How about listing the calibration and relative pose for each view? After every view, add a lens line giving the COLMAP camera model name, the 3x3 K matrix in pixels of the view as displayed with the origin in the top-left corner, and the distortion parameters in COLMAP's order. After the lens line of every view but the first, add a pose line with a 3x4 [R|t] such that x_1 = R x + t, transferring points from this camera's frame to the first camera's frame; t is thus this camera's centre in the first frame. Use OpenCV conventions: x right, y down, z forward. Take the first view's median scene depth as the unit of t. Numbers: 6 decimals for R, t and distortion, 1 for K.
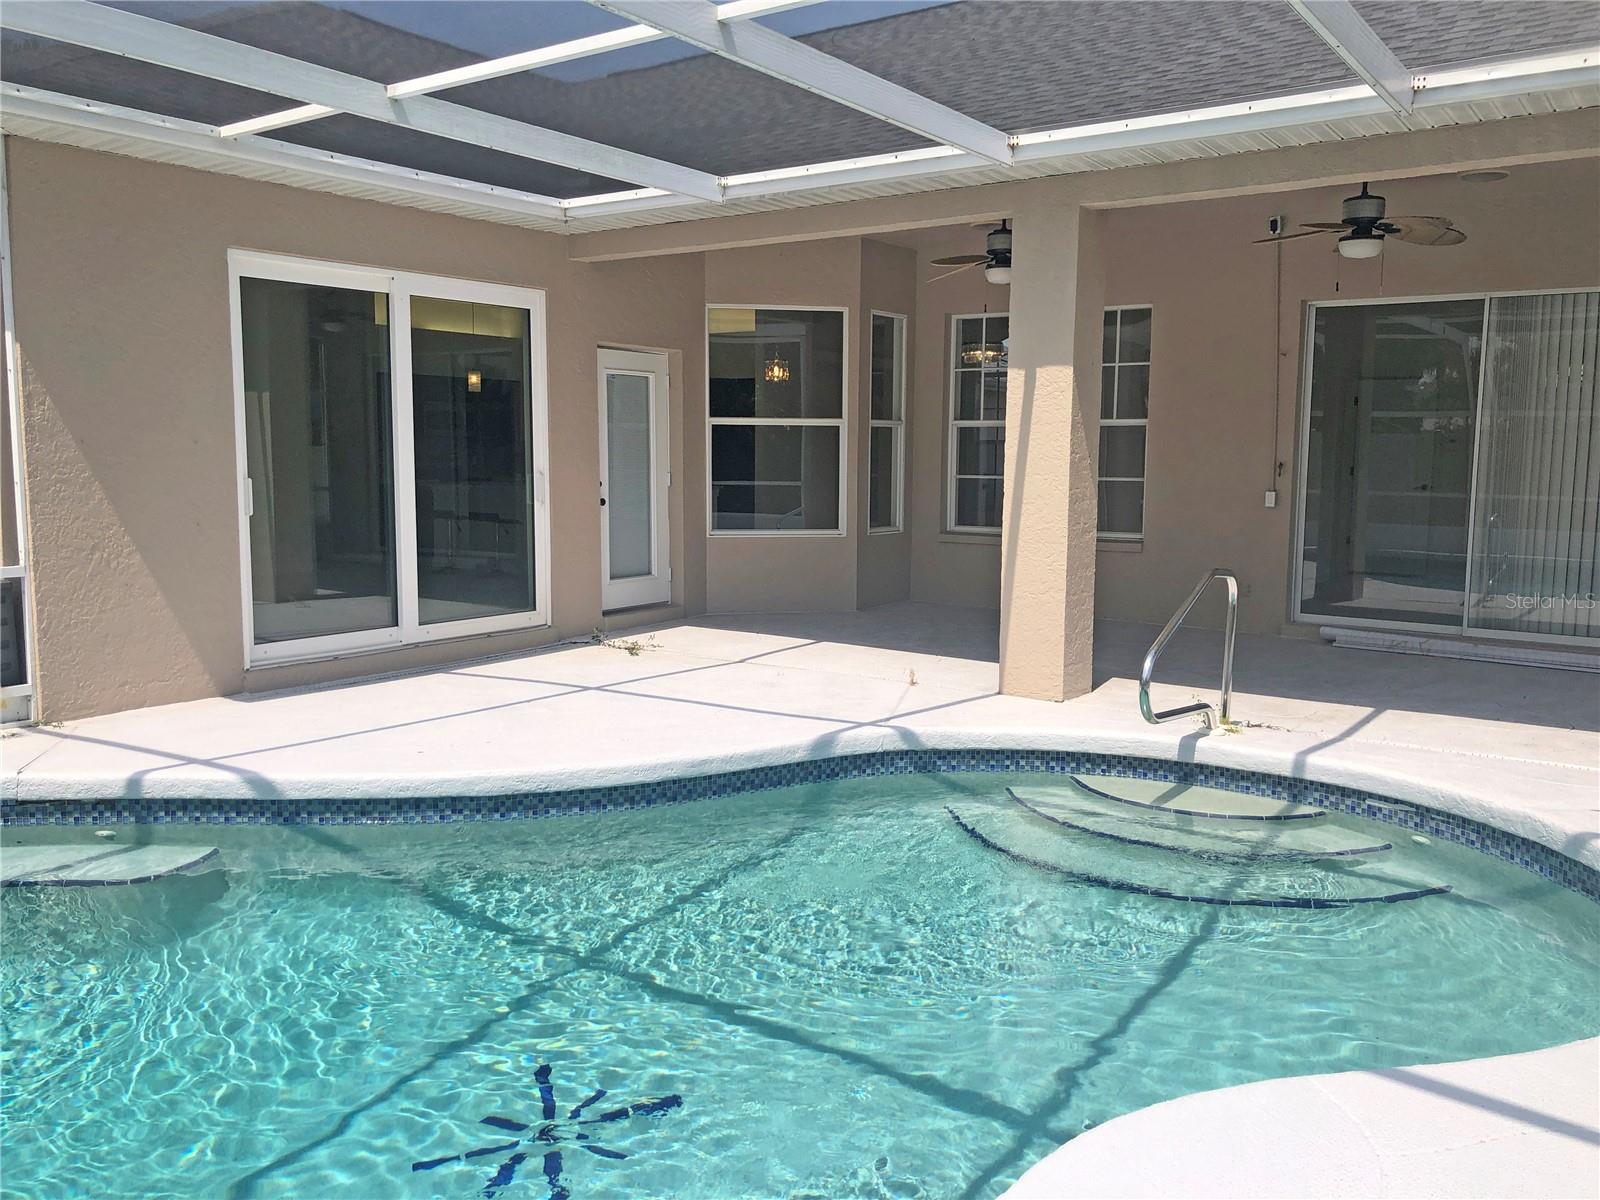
lens RADIAL K [[1305.2, 0, 800.0], [0, 1305.2, 600.0], [0, 0, 1]] dist [-0.010999, -0.002142]
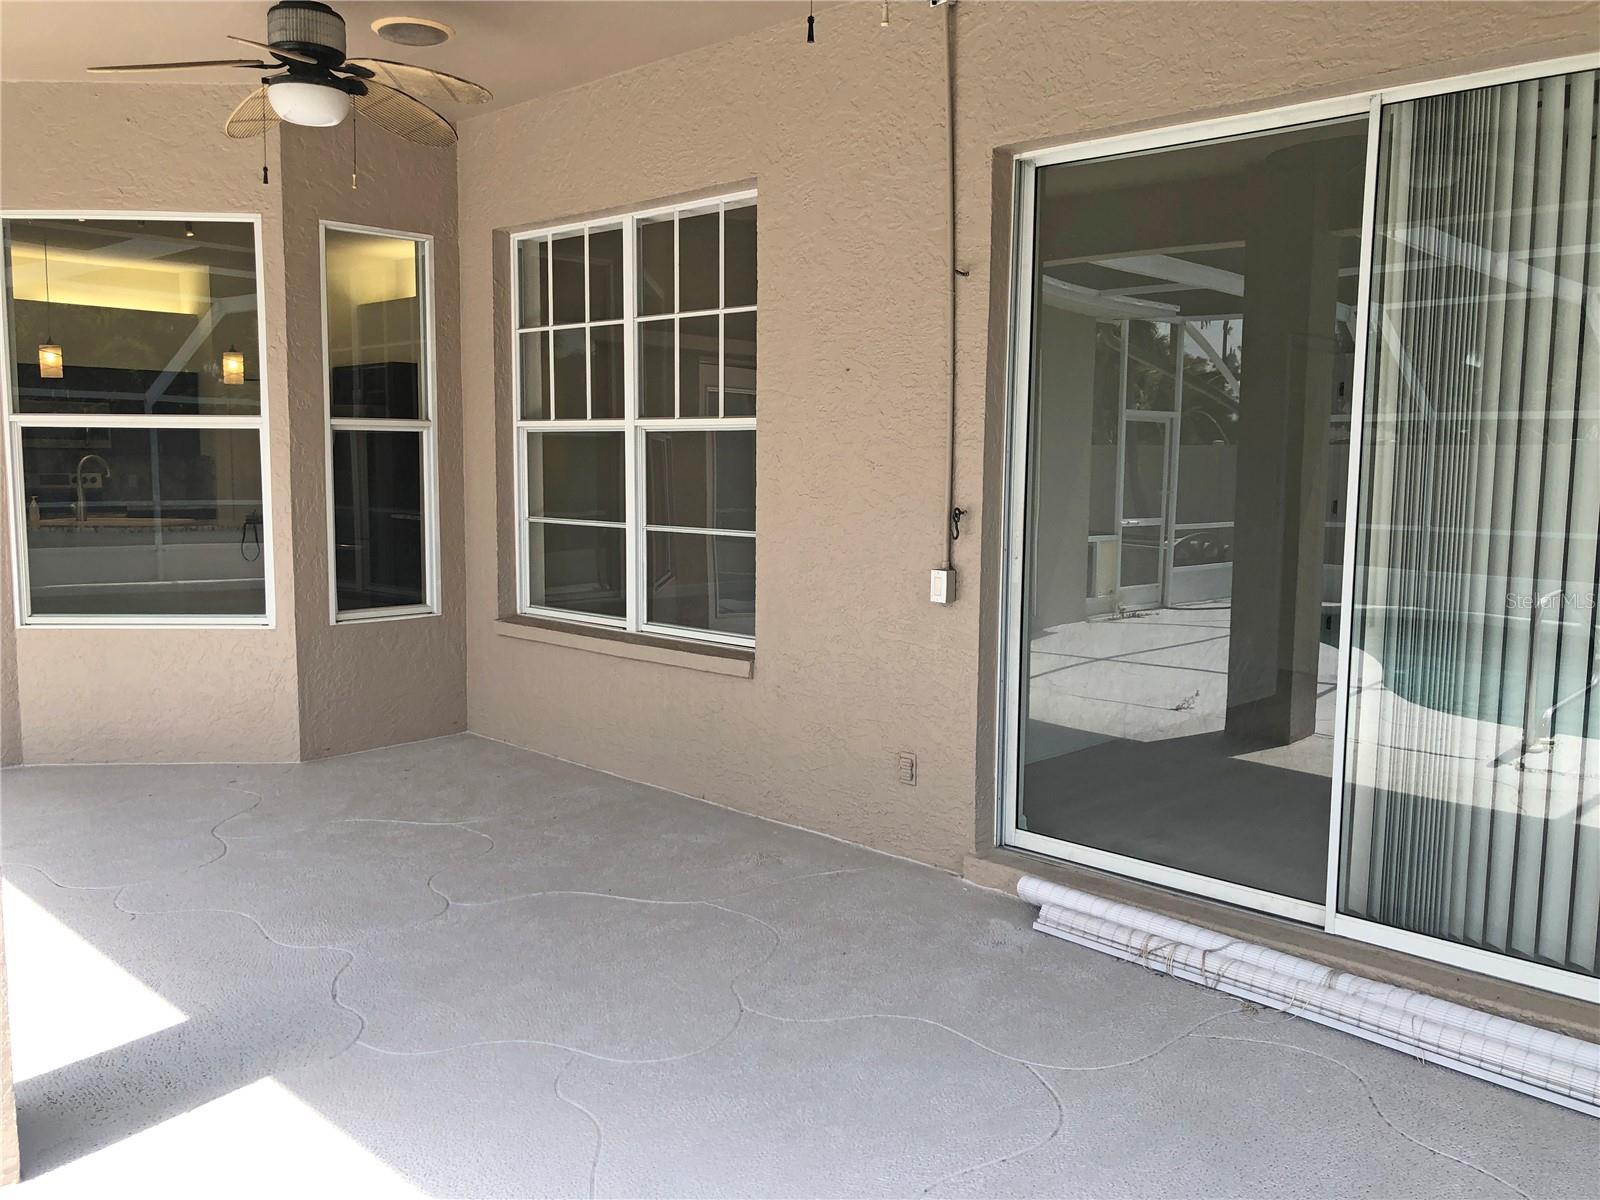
lens RADIAL K [[1308.3, 0, 808.3], [0, 1308.3, 599.8], [0, 0, 1]] dist [0.141180, -0.260354]
pose [[0.987666, 0.018916, -0.155426, 0.359611], [-0.020307, 0.999767, -0.007362, -0.063110], [0.155250, 0.010427, 0.987820, 0.487842]]
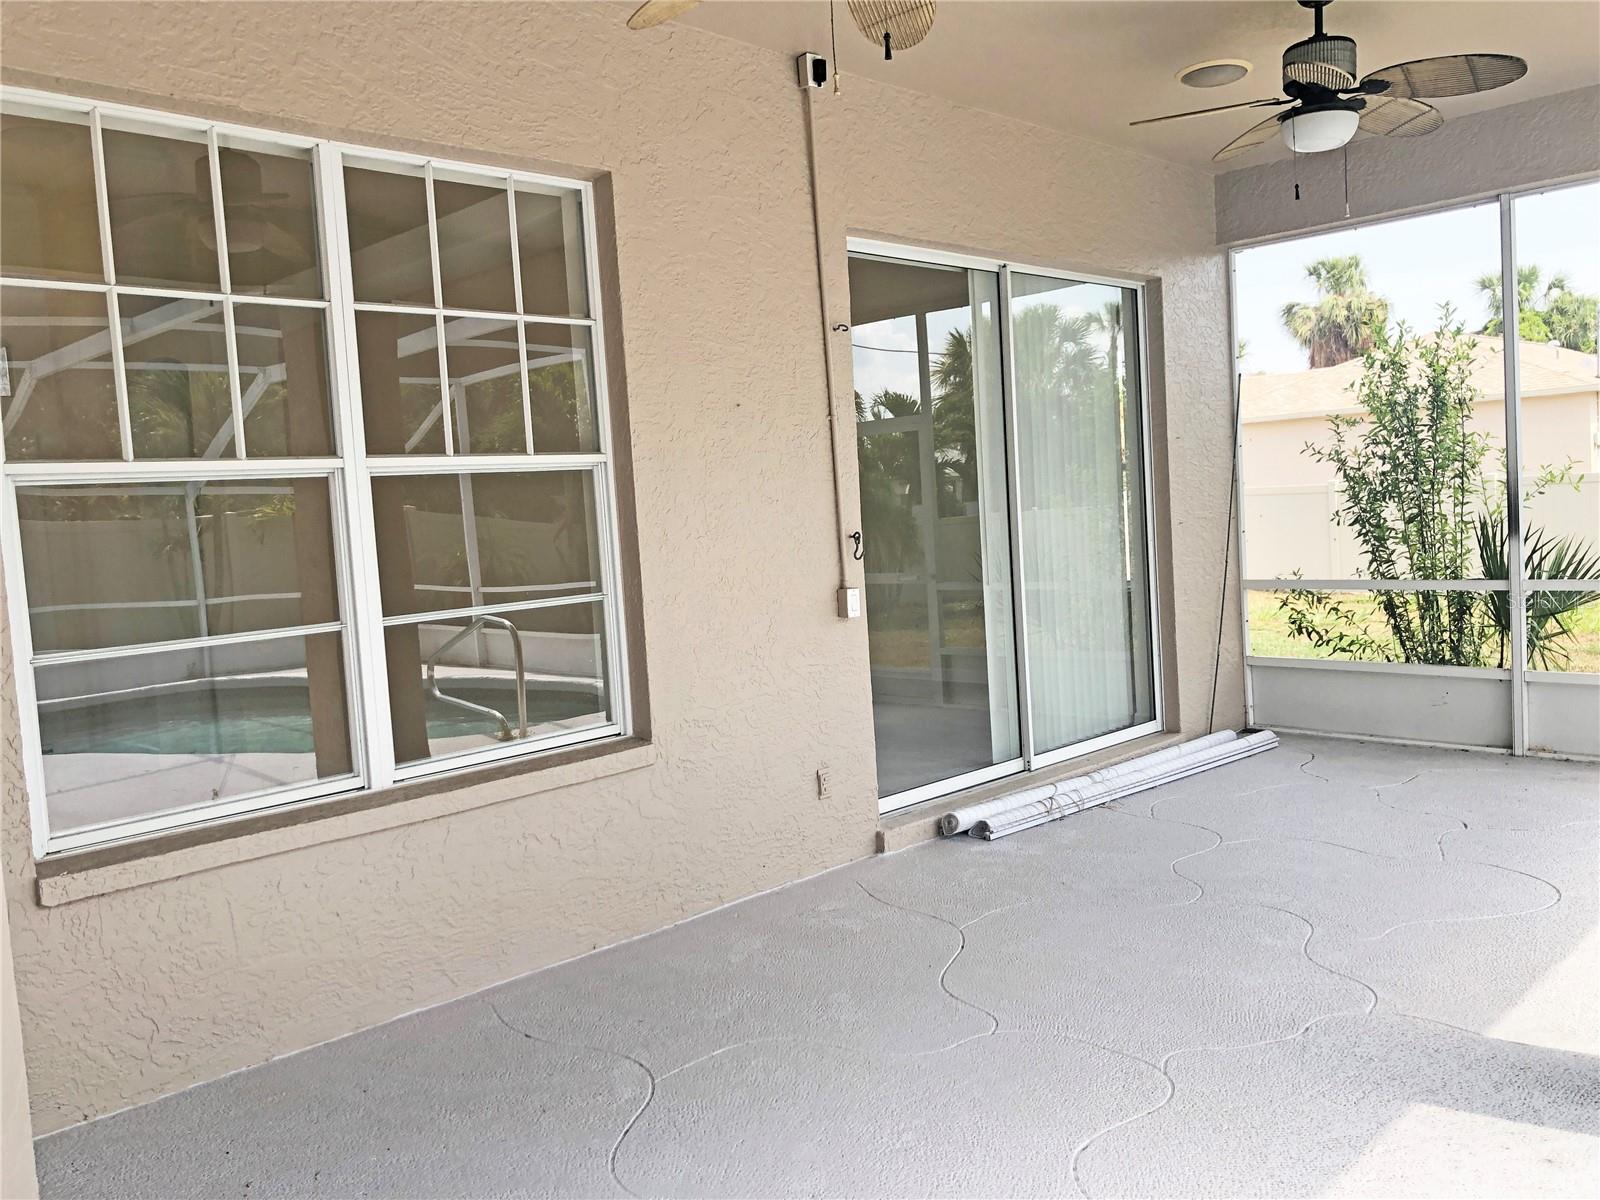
lens RADIAL K [[1308.3, 0, 808.3], [0, 1308.3, 599.8], [0, 0, 1]] dist [0.141180, -0.260354]
pose [[0.170474, -0.094825, 0.980789, -0.150529], [0.168811, 0.983454, 0.065742, -0.108366], [-0.970794, 0.154361, 0.183661, 0.855057]]
